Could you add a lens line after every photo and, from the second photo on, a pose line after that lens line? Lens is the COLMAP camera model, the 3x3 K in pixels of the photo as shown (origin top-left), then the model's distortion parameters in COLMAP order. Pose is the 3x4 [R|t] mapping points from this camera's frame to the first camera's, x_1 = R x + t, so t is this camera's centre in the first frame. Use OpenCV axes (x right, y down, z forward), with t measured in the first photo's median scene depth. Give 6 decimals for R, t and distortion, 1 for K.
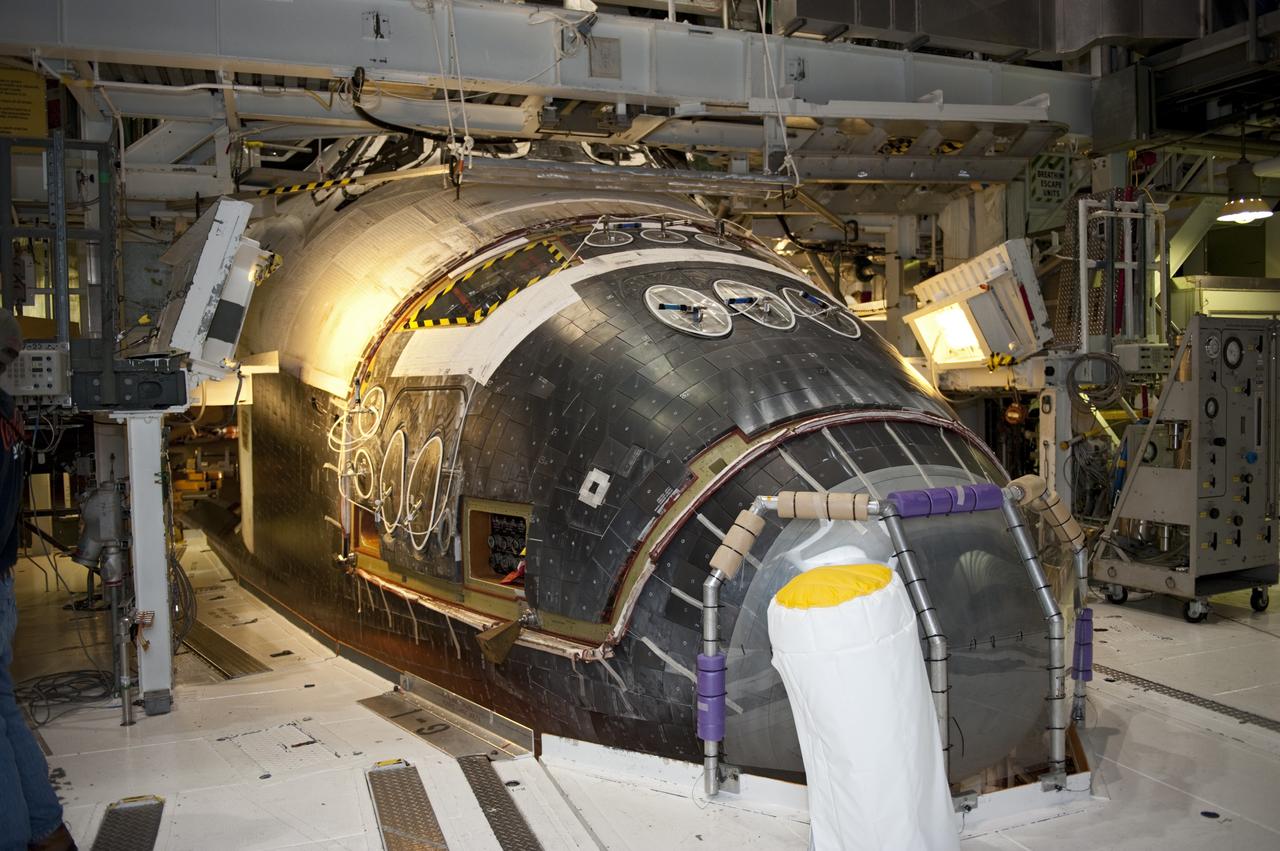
lens RADIAL K [[983.5, 0, 638.1], [0, 983.5, 424.5], [0, 0, 1]] dist [-0.028247, 0.004724]
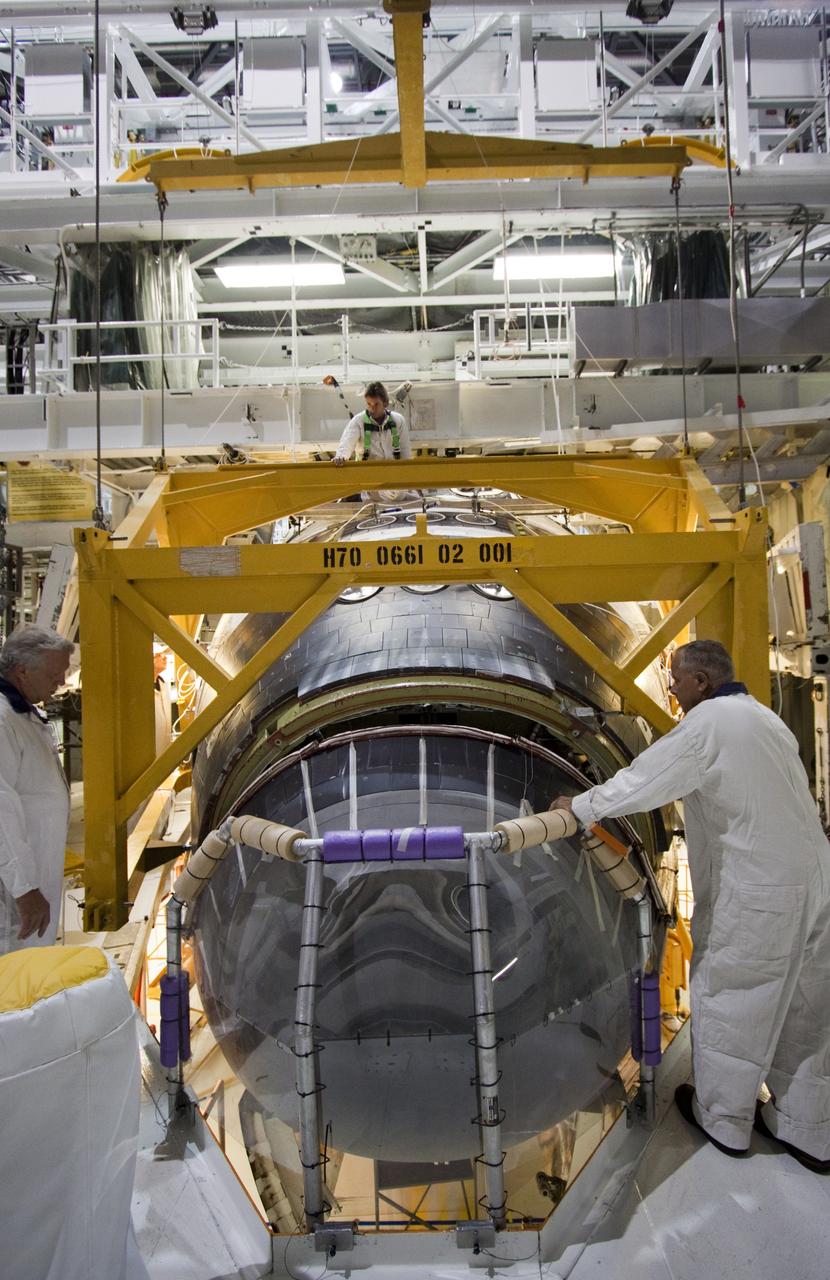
lens RADIAL K [[635.7, 0, 433.2], [0, 635.7, 635.2], [0, 0, 1]] dist [-0.010867, 0.000436]
pose [[0.931944, -0.008773, -0.362496, 0.345259], [-0.010800, 0.998592, -0.051933, -0.049493], [0.362441, 0.052313, 0.930537, 0.295904]]
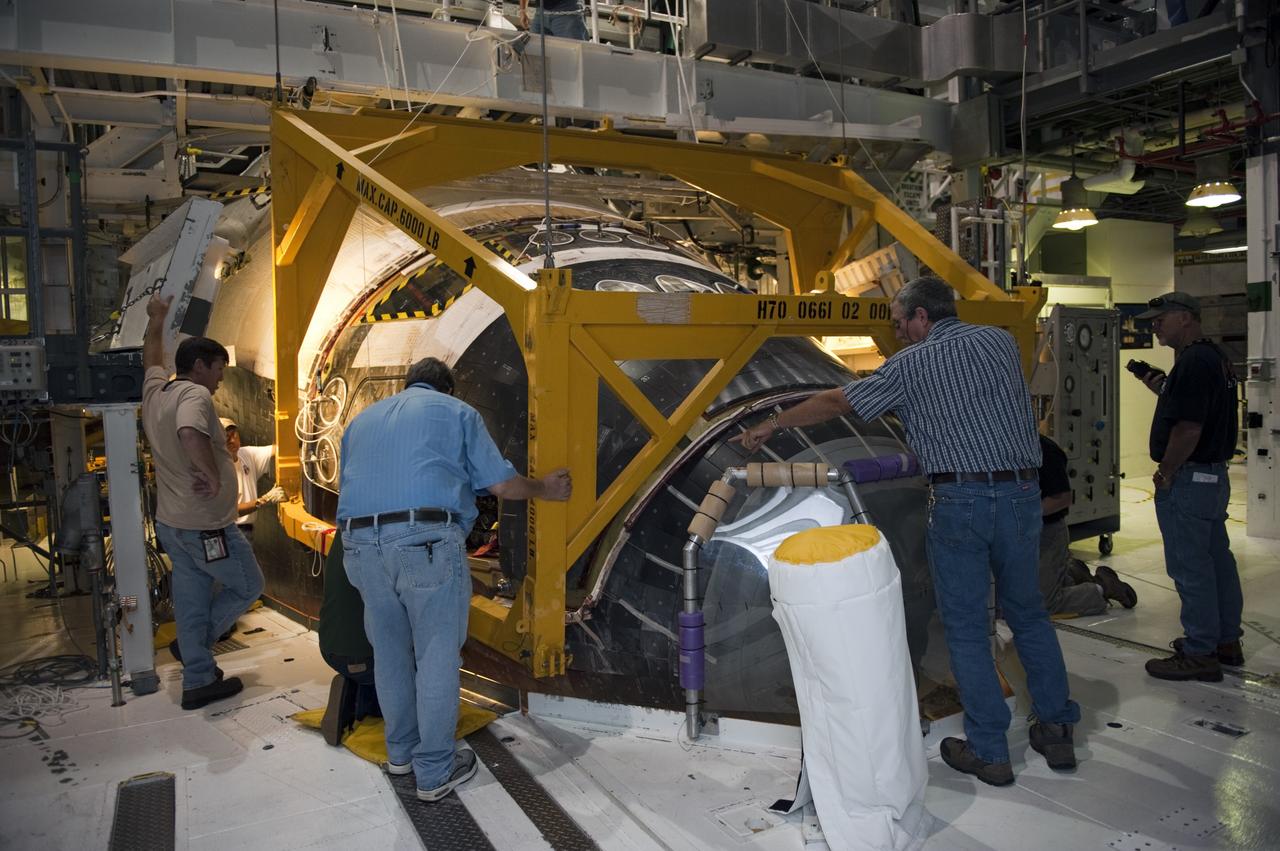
lens RADIAL K [[877.0, 0, 634.6], [0, 877.0, 424.2], [0, 0, 1]] dist [-0.045444, -0.001072]
pose [[0.992282, -0.022181, 0.122006, -0.064851], [0.020305, 0.999656, 0.016593, 0.003395], [-0.122332, -0.013987, 0.992391, 0.021525]]
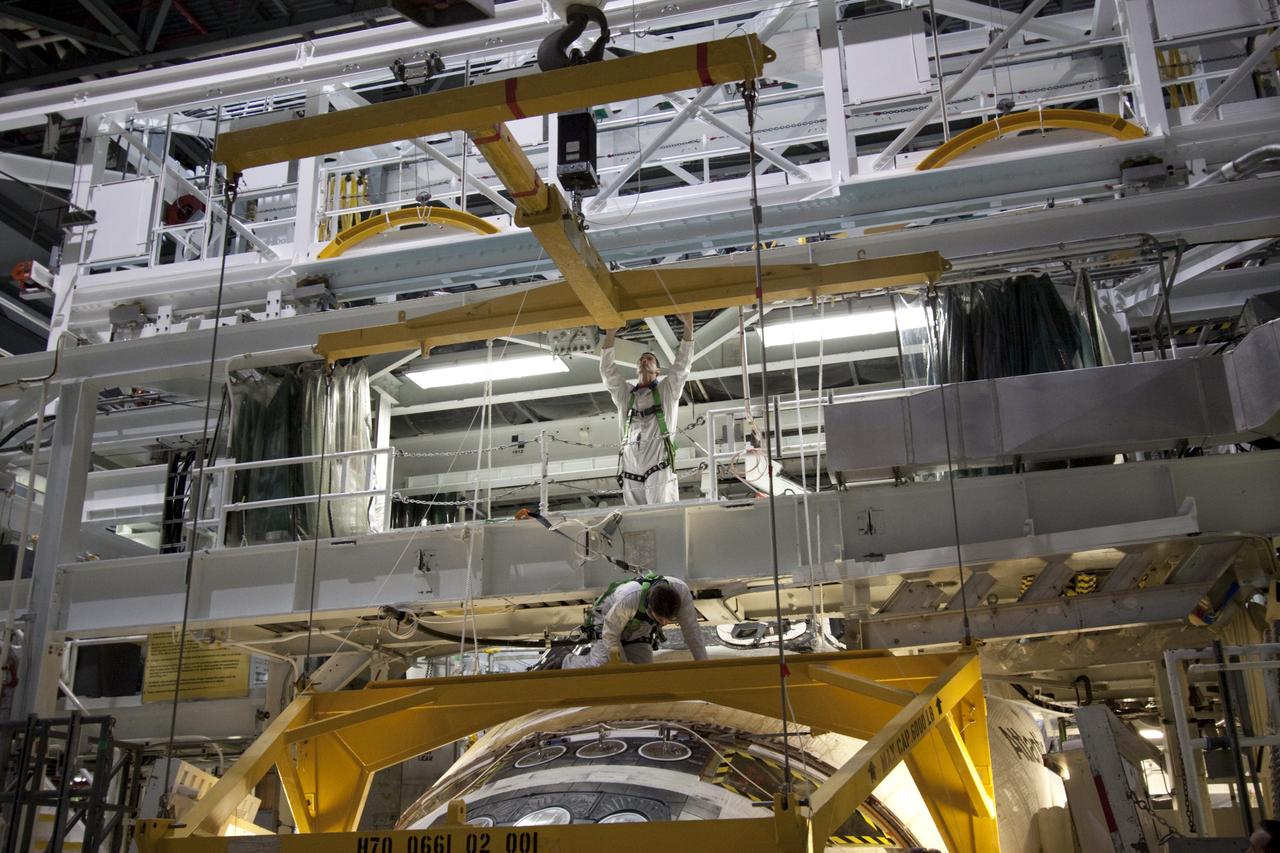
lens RADIAL K [[1229.7, 0, 642.3], [0, 1229.7, 439.4], [0, 0, 1]] dist [0.011790, 0.000000]
pose [[0.814276, -0.191565, -0.547958, 0.797359], [-0.020317, 0.933993, -0.356713, -0.057152], [0.580123, 0.301595, 0.756636, 0.071082]]
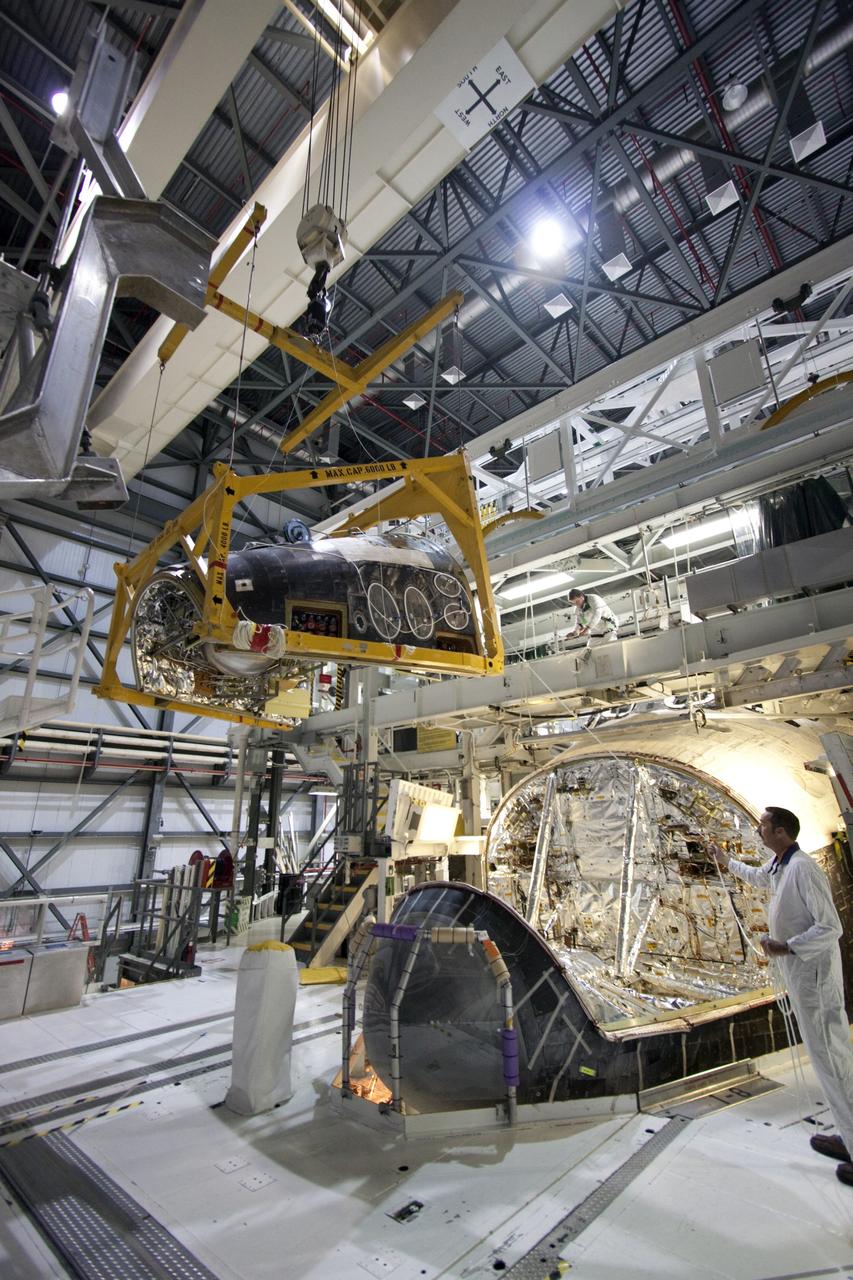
lens RADIAL K [[588.5, 0, 440.2], [0, 588.5, 628.1], [0, 0, 1]] dist [-0.009190, 0.000938]
pose [[0.459333, -0.277064, -0.843948, 0.981330], [-0.031714, 0.944388, -0.327299, -0.076520], [0.887698, 0.177104, 0.425002, 0.278328]]
